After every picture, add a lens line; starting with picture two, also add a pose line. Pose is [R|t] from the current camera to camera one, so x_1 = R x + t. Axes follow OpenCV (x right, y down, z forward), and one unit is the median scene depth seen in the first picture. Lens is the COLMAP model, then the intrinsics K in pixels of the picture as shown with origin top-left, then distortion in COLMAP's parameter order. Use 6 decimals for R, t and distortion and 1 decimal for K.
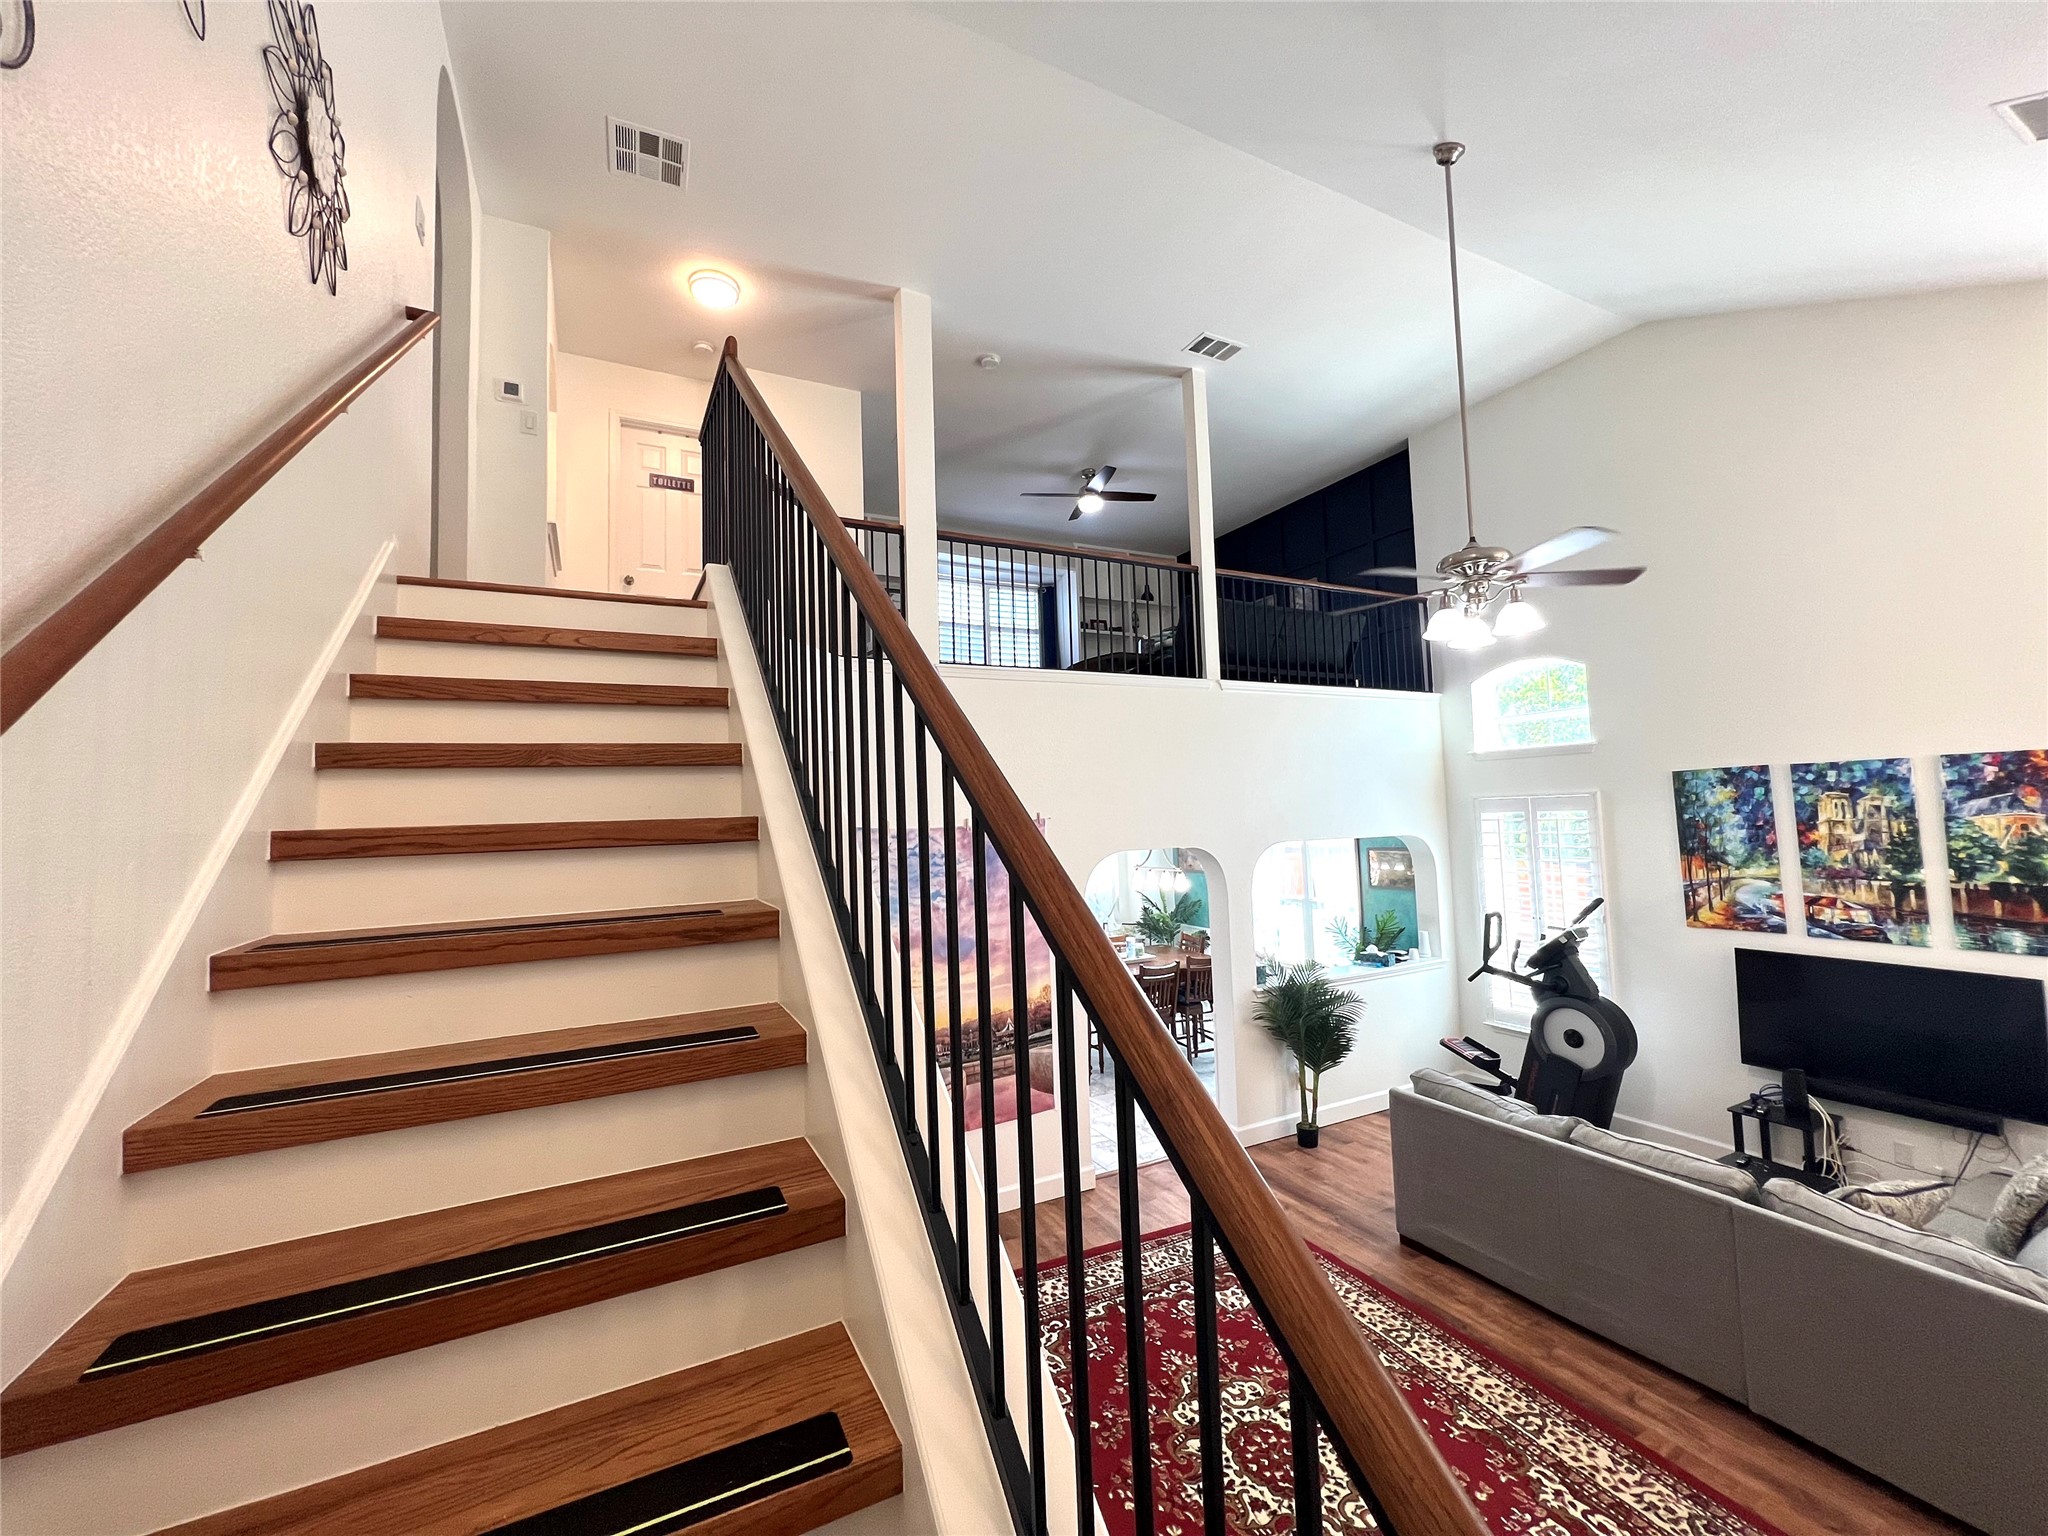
lens RADIAL K [[820.9, 0, 1018.0], [0, 820.9, 763.9], [0, 0, 1]] dist [-0.000898, 0.000209]
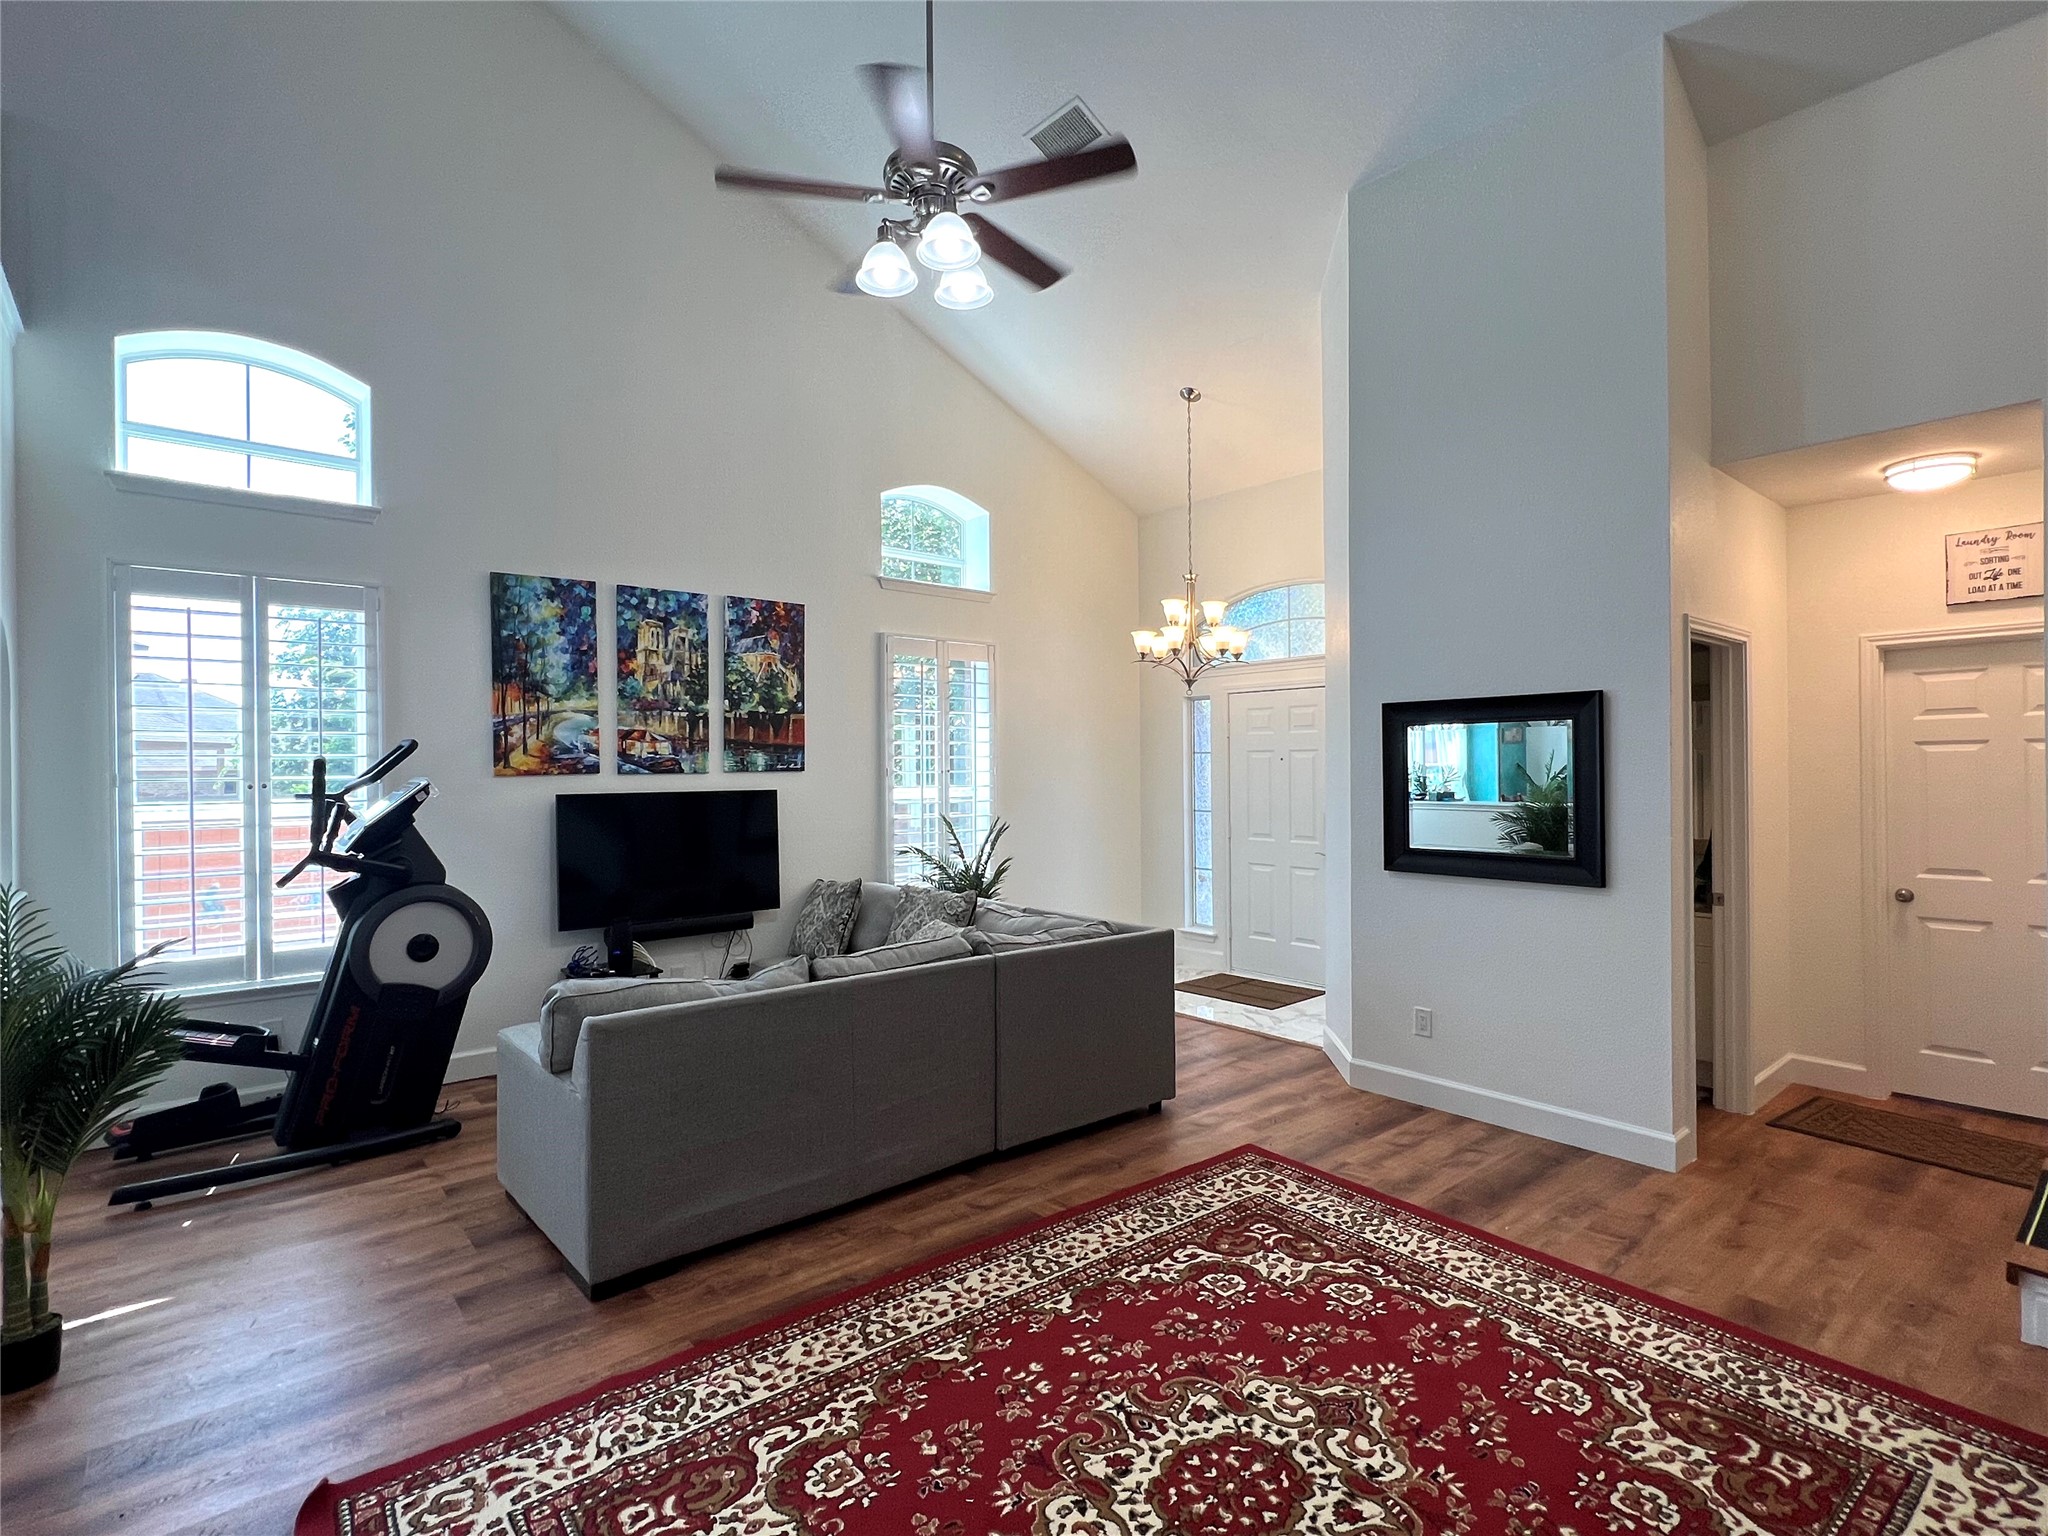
lens RADIAL K [[990.2, 0, 1024.0], [0, 990.2, 768.0], [0, 0, 1]] dist [-0.002915, 0.001398]
pose [[-0.229939, 0.026482, 0.972845, -0.214335], [-0.050069, 0.997984, -0.039001, 0.223441], [-0.971916, -0.057677, -0.228150, 0.810968]]
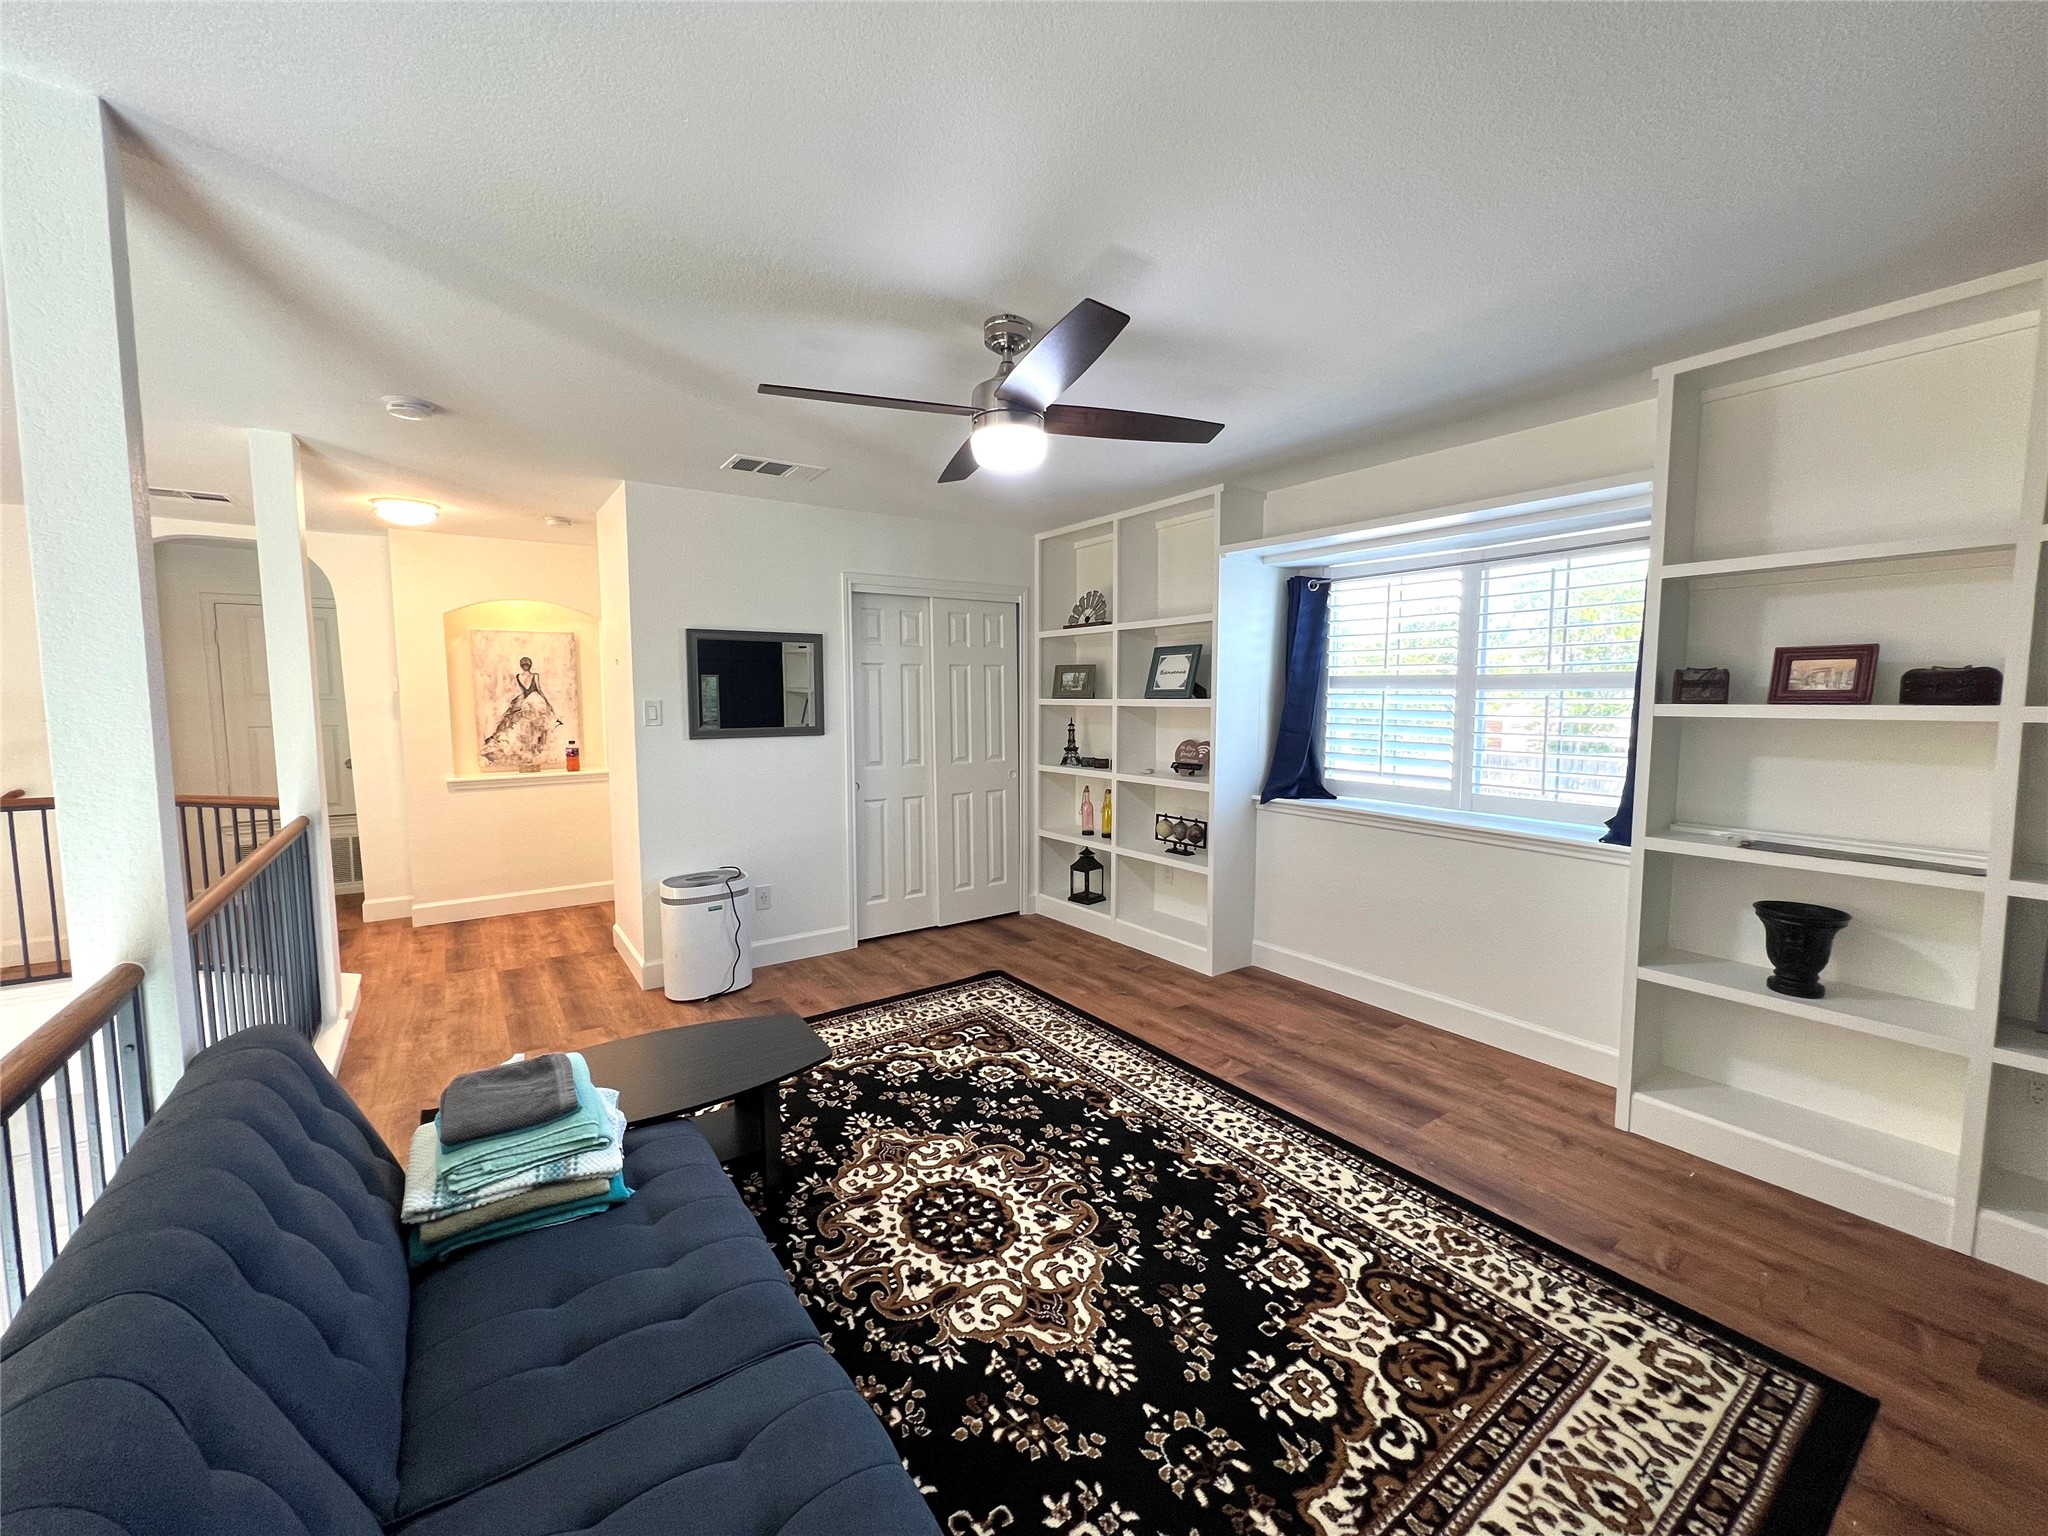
lens RADIAL K [[807.6, 0, 1007.2], [0, 807.6, 755.2], [0, 0, 1]] dist [0.002428, 0.000147]
pose [[-0.985118, 0.041850, -0.166709, 0.234067], [0.038836, 0.999019, 0.021299, 0.245902], [0.167437, 0.014507, -0.985776, 1.061815]]
